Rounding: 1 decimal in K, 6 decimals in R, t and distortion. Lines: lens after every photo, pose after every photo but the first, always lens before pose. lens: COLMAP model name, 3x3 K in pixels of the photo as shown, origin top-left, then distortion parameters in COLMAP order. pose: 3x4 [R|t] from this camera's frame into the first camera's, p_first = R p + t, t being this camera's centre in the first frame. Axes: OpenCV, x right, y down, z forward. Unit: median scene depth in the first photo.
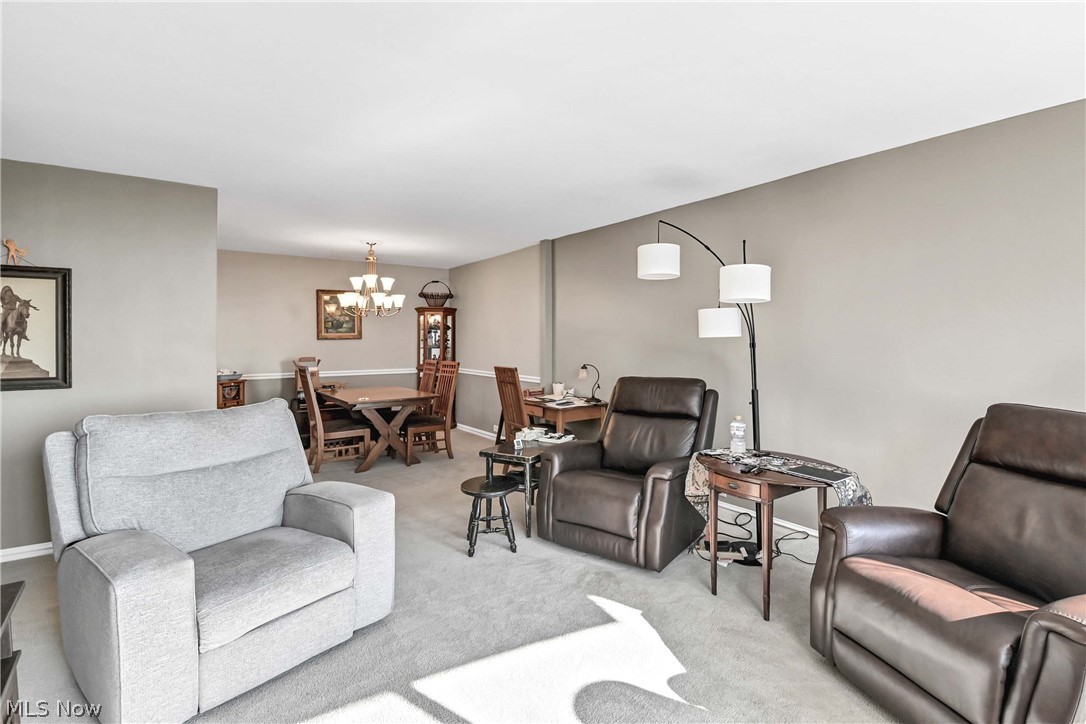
lens RADIAL K [[498.6, 0, 574.8], [0, 498.6, 338.4], [0, 0, 1]] dist [-0.002114, -0.000512]
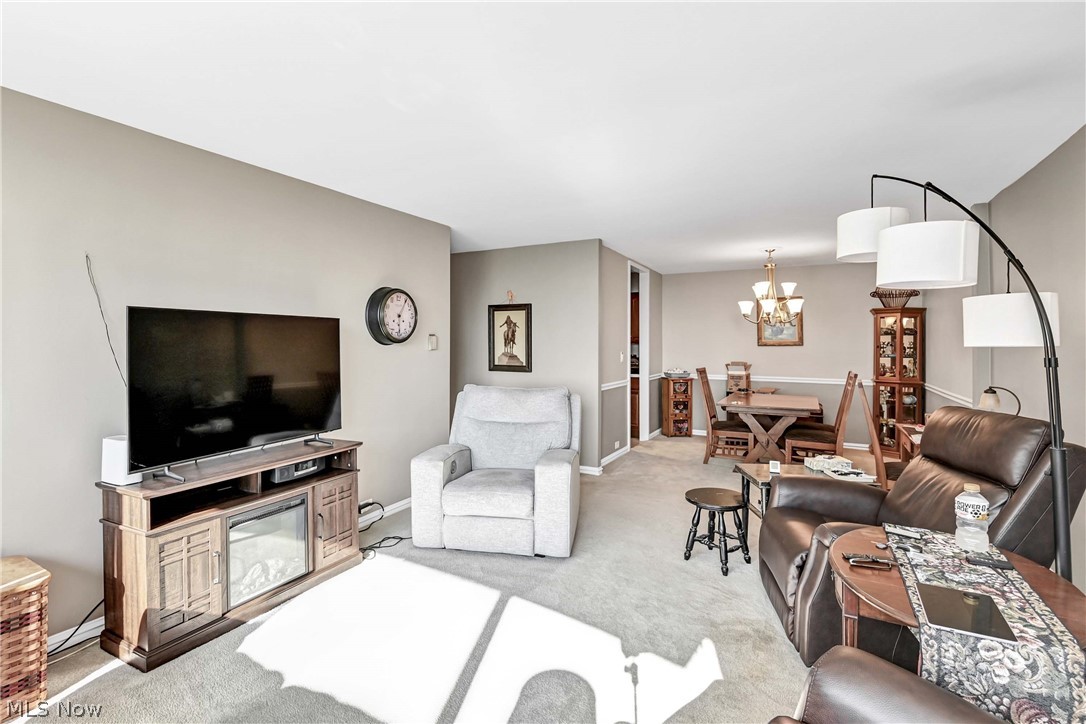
lens RADIAL K [[510.2, 0, 542.2], [0, 510.2, 332.7], [0, 0, 1]] dist [-0.000762, -0.000316]
pose [[0.410940, -0.015836, -0.911525, 0.335344], [-0.005037, 0.999794, -0.019640, -0.001851], [0.911649, 0.012662, 0.410775, 0.159772]]
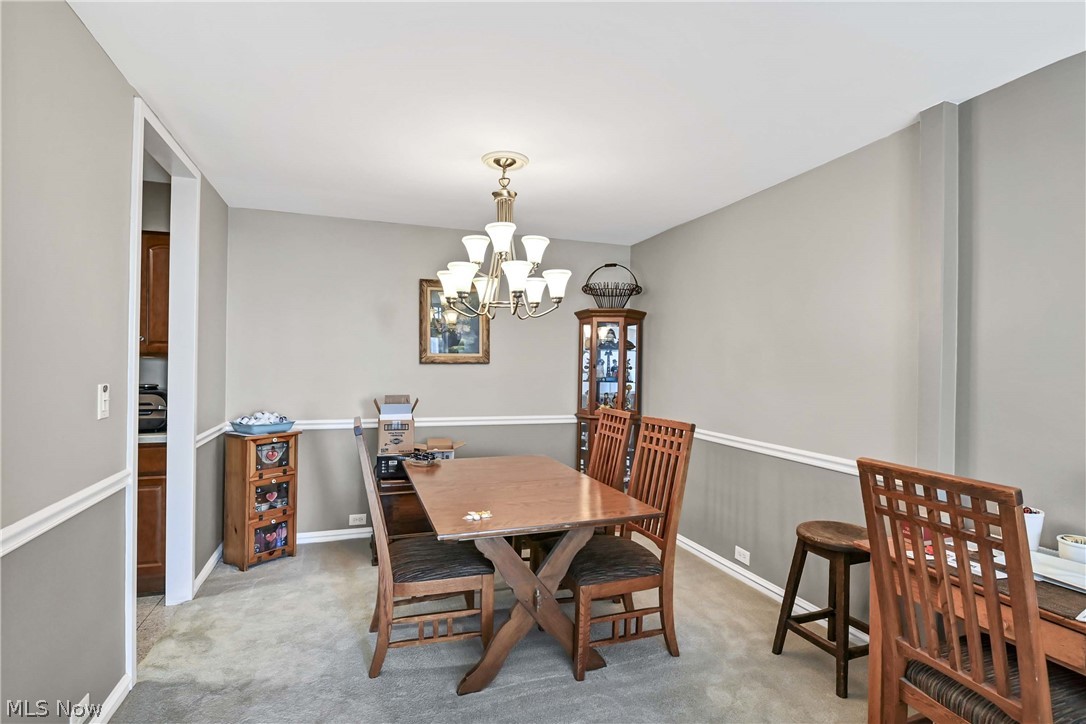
lens RADIAL K [[530.9, 0, 543.0], [0, 530.9, 362.0], [0, 0, 1]] dist [-0.019886, -0.000050]
pose [[0.947344, 0.015549, -0.319840, -0.208145], [-0.016655, 0.999861, -0.000722, -0.001575], [0.319784, 0.006011, 0.947471, 0.530910]]
